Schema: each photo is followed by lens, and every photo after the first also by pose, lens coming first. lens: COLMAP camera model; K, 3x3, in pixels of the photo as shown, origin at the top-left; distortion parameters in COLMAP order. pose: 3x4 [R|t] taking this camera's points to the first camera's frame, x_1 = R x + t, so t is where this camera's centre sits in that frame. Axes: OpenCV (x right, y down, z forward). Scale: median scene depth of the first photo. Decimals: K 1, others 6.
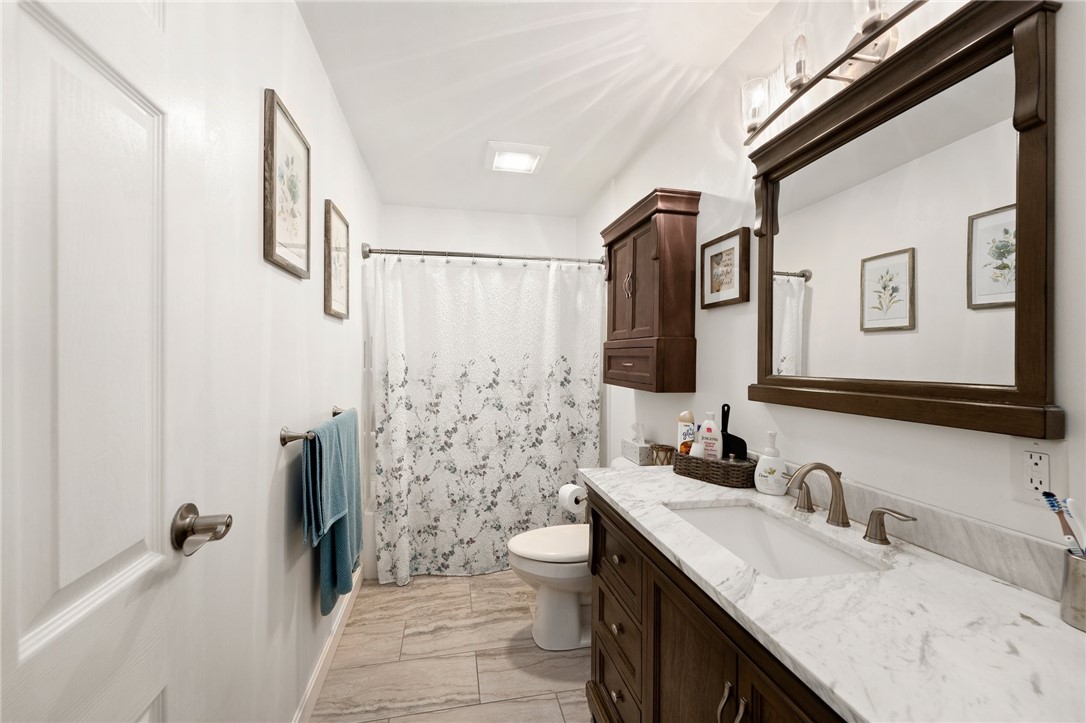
lens RADIAL K [[467.3, 0, 539.2], [0, 467.3, 360.0], [0, 0, 1]] dist [-0.002479, -0.000124]
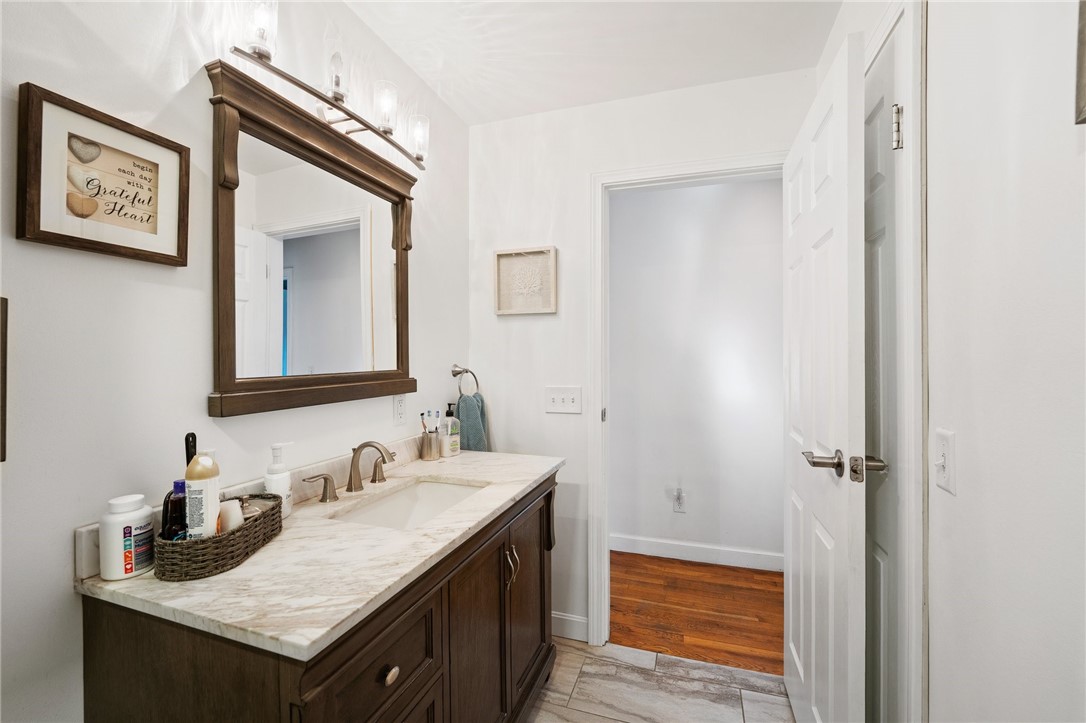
lens RADIAL K [[467.3, 0, 539.2], [0, 467.3, 360.0], [0, 0, 1]] dist [-0.002479, -0.000124]
pose [[-0.861806, -0.000770, 0.507238, -0.336810], [0.005627, 0.999923, 0.011079, -0.003197], [-0.507207, 0.012403, -0.861735, 1.512055]]
